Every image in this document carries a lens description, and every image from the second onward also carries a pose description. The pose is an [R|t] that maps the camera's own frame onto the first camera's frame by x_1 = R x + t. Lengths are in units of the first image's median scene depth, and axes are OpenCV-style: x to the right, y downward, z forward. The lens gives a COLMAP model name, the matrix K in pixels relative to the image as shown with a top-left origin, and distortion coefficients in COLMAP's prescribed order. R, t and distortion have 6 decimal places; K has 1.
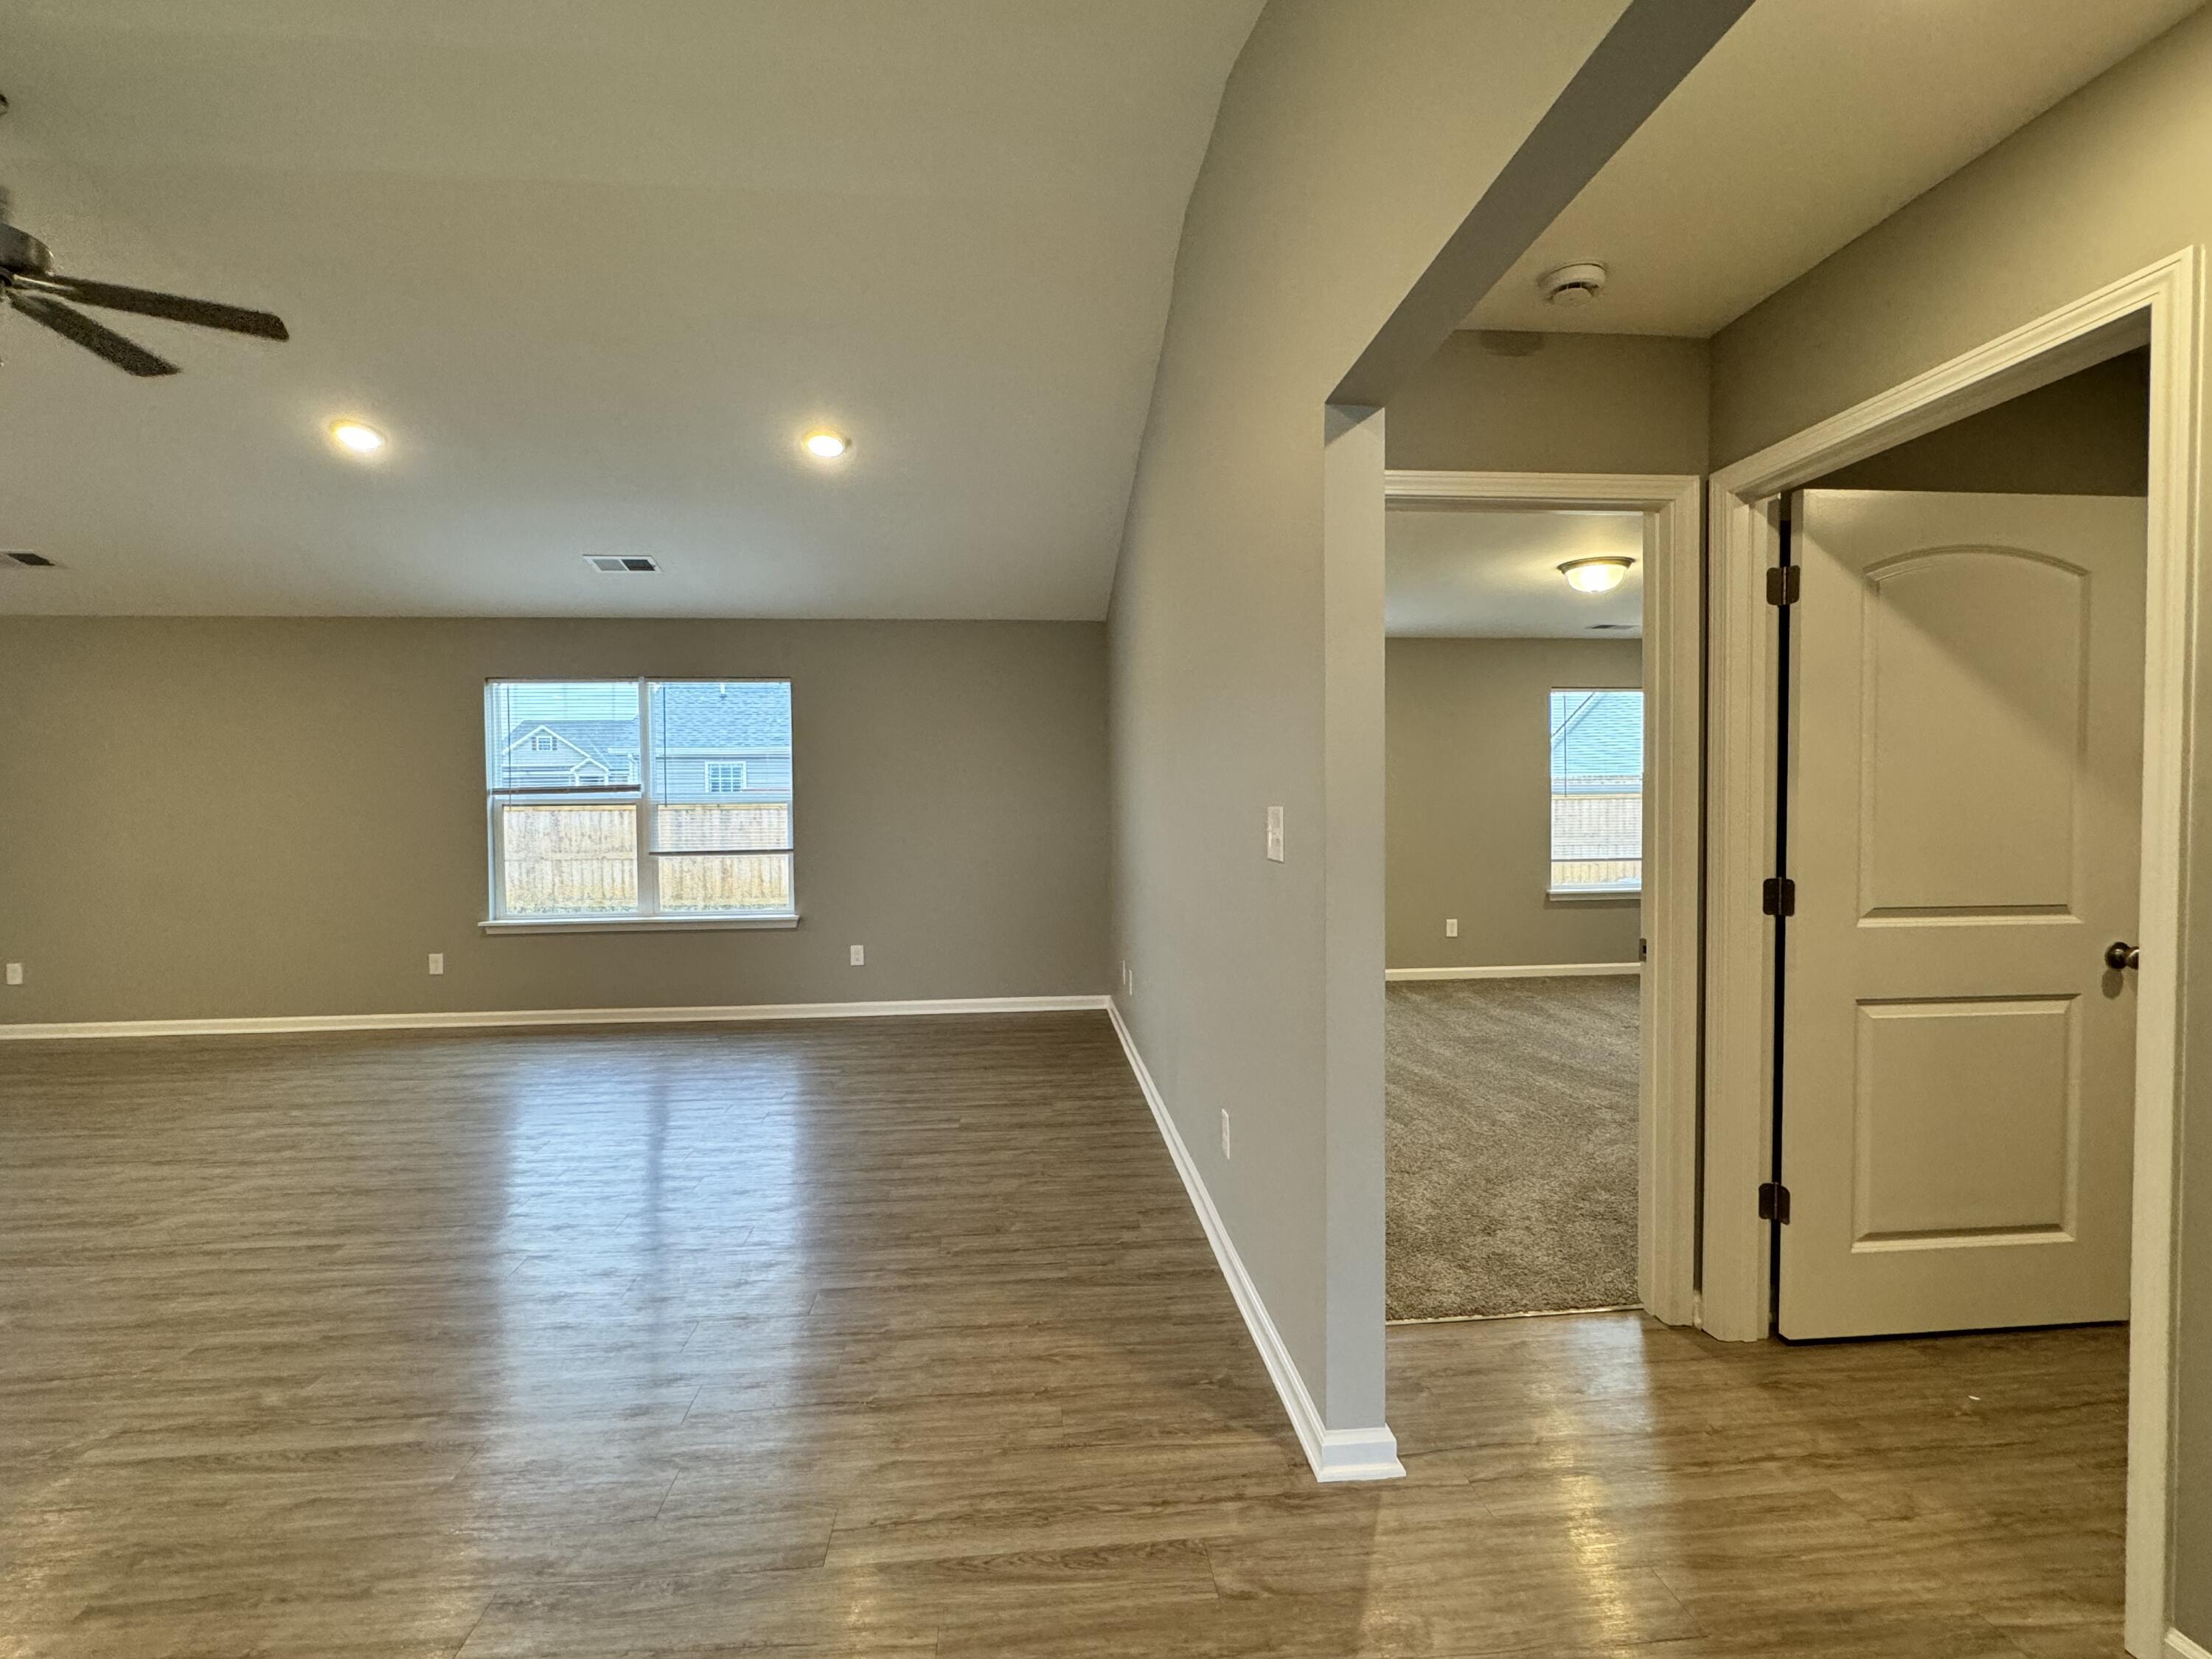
lens RADIAL K [[1020.1, 0, 1106.0], [0, 1020.1, 829.5], [0, 0, 1]] dist [0.000097, -0.000359]
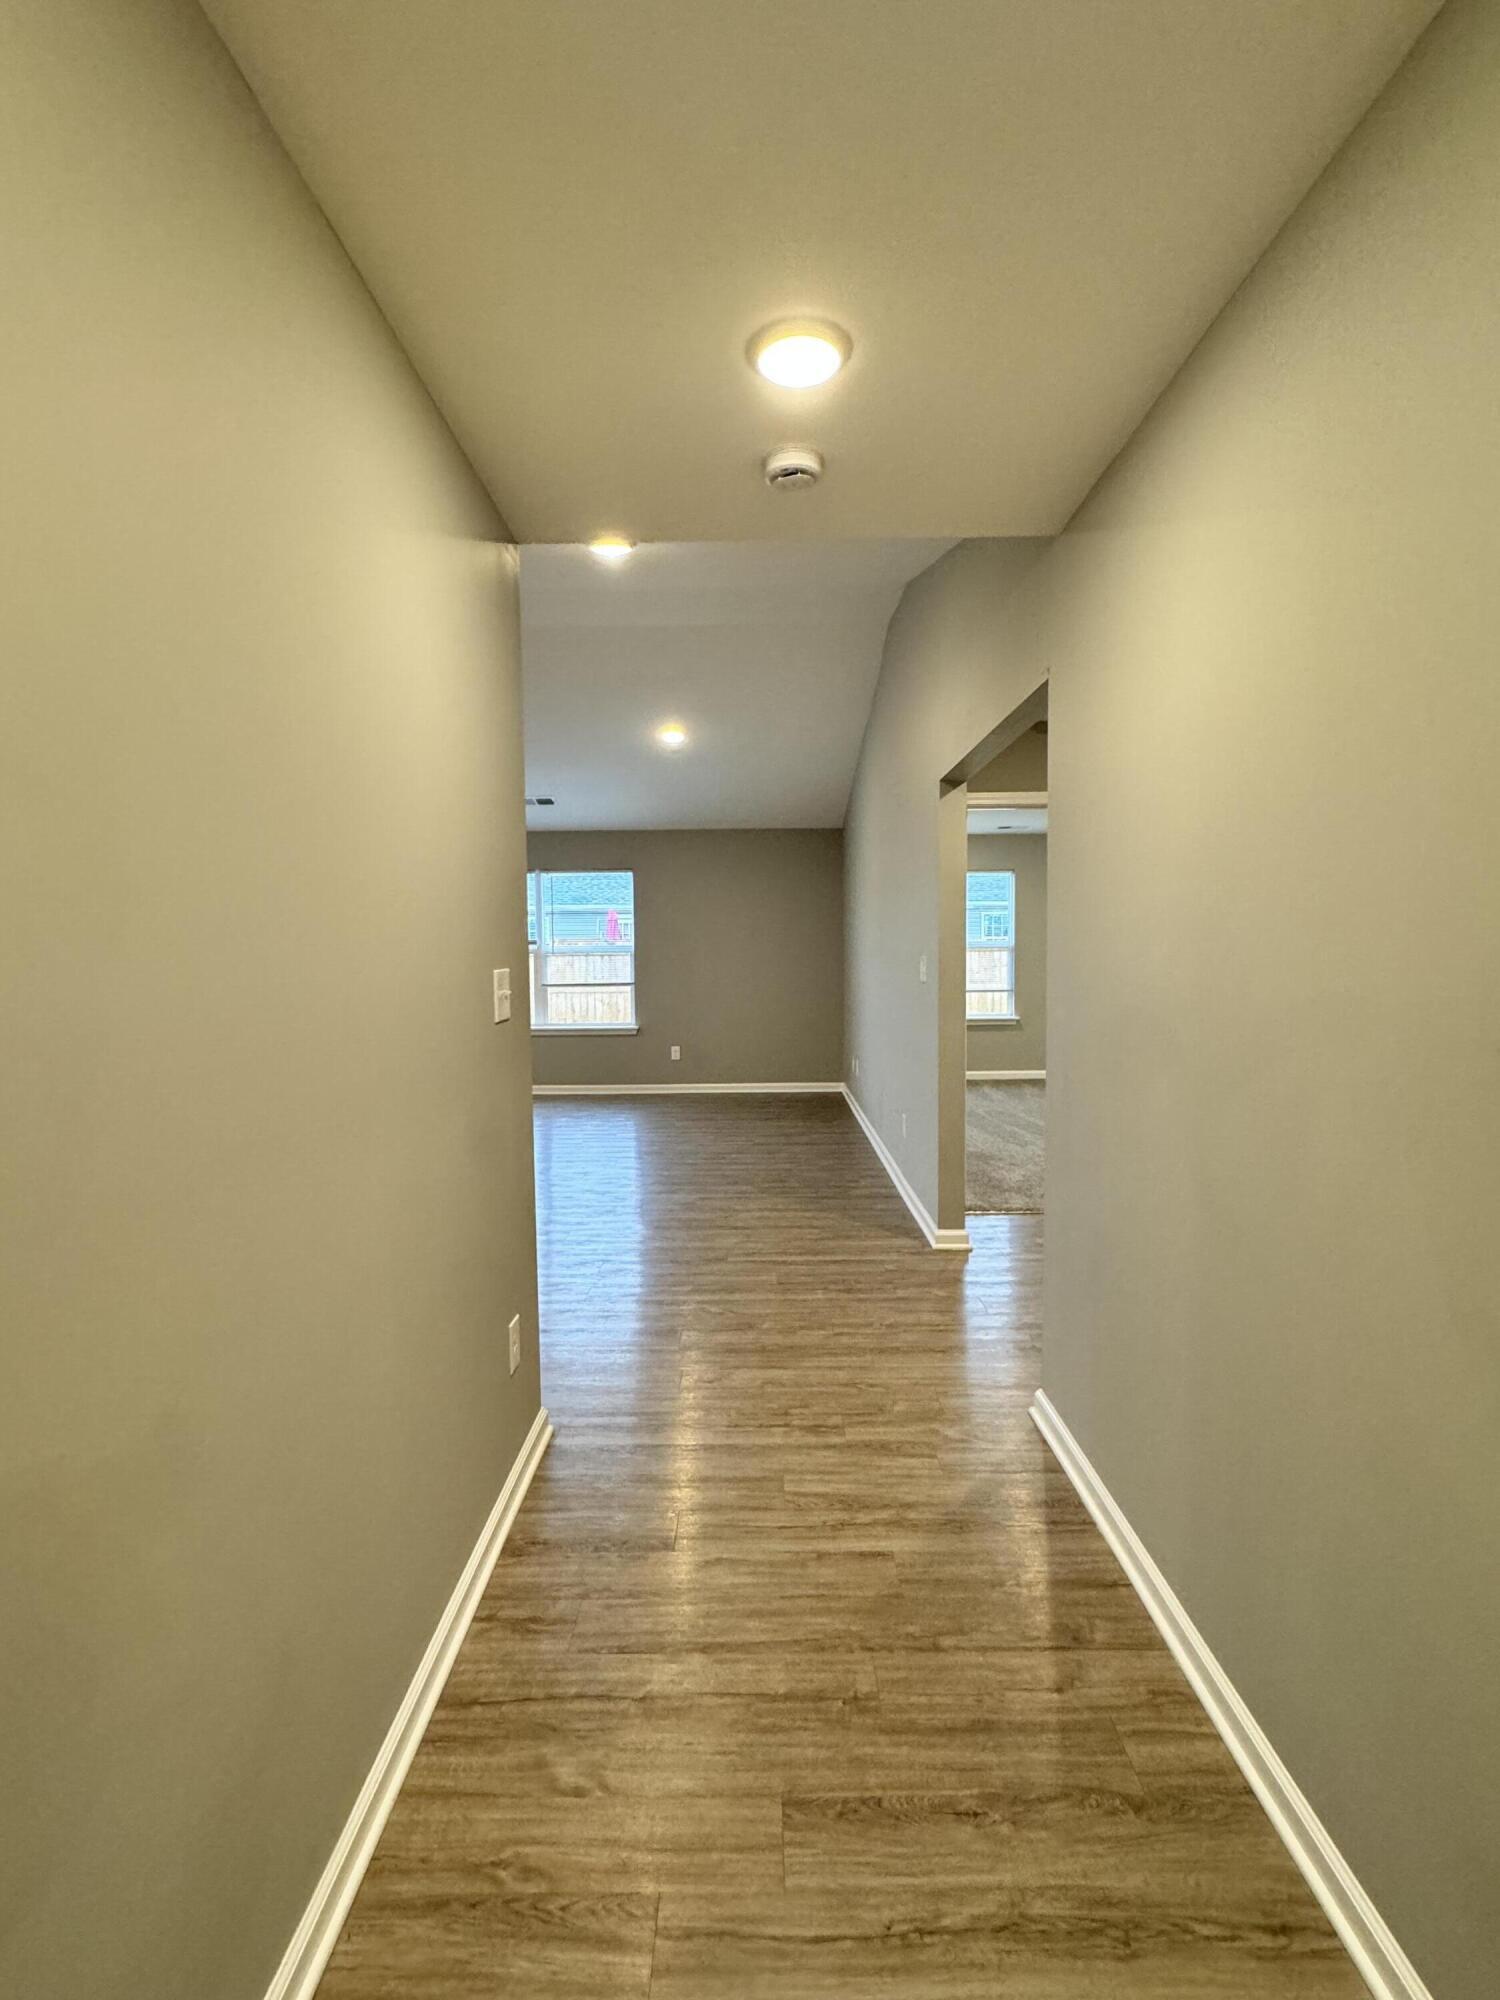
lens RADIAL K [[922.3, 0, 750.0], [0, 922.3, 1000.0], [0, 0, 1]] dist [0.000097, -0.000359]
pose [[0.995189, 0.005669, -0.097814, -0.002070], [-0.002915, 0.999596, 0.028270, 0.009089], [0.097935, -0.027849, 0.994803, -0.562354]]
